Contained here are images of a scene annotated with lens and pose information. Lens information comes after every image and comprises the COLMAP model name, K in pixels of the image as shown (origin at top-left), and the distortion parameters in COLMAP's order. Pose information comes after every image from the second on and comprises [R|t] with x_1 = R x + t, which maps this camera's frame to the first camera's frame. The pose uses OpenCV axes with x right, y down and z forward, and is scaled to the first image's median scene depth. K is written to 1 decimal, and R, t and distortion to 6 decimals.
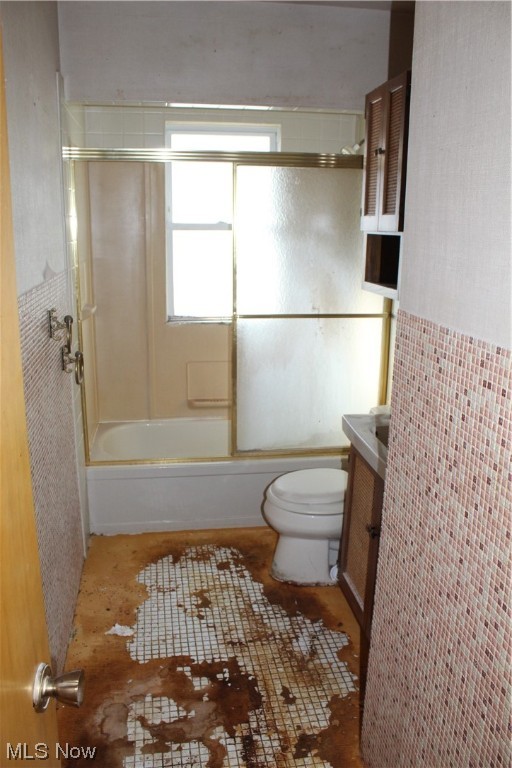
lens RADIAL K [[649.2, 0, 256.0], [0, 649.2, 384.0], [0, 0, 1]] dist [-0.166654, 0.159889]
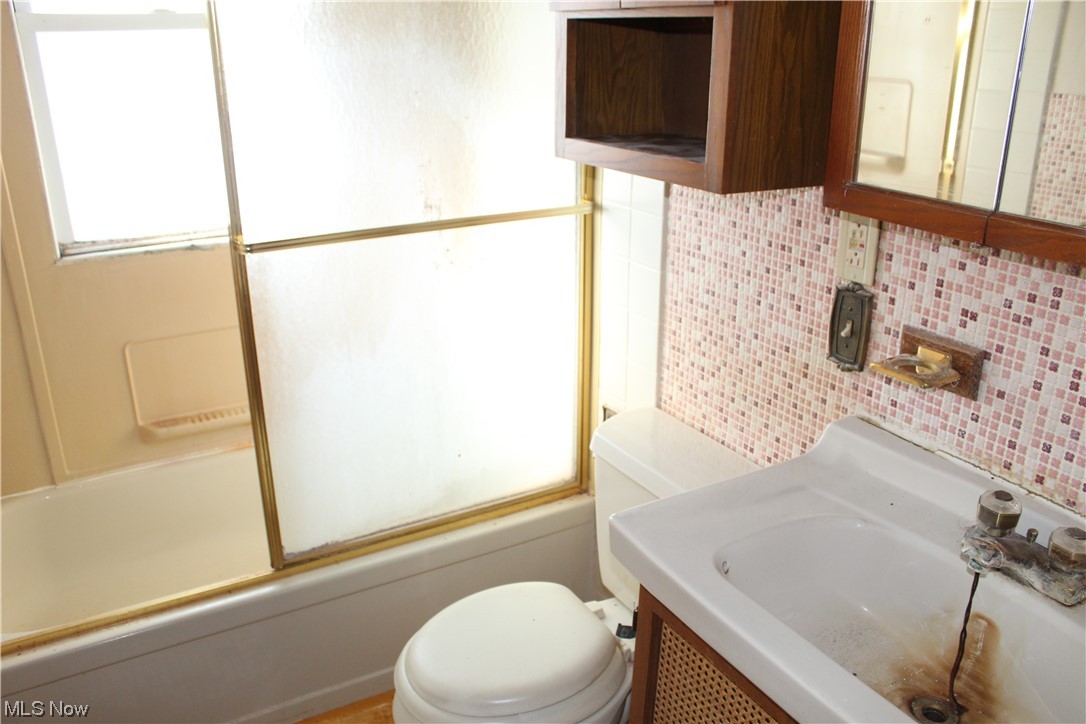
lens RADIAL K [[918.0, 0, 551.7], [0, 918.0, 360.3], [0, 0, 1]] dist [-0.166654, 0.159889]
pose [[0.933277, -0.138021, 0.331579, -0.039503], [0.100548, 0.986702, 0.127710, -0.075291], [-0.344796, -0.085850, 0.934744, 0.359763]]
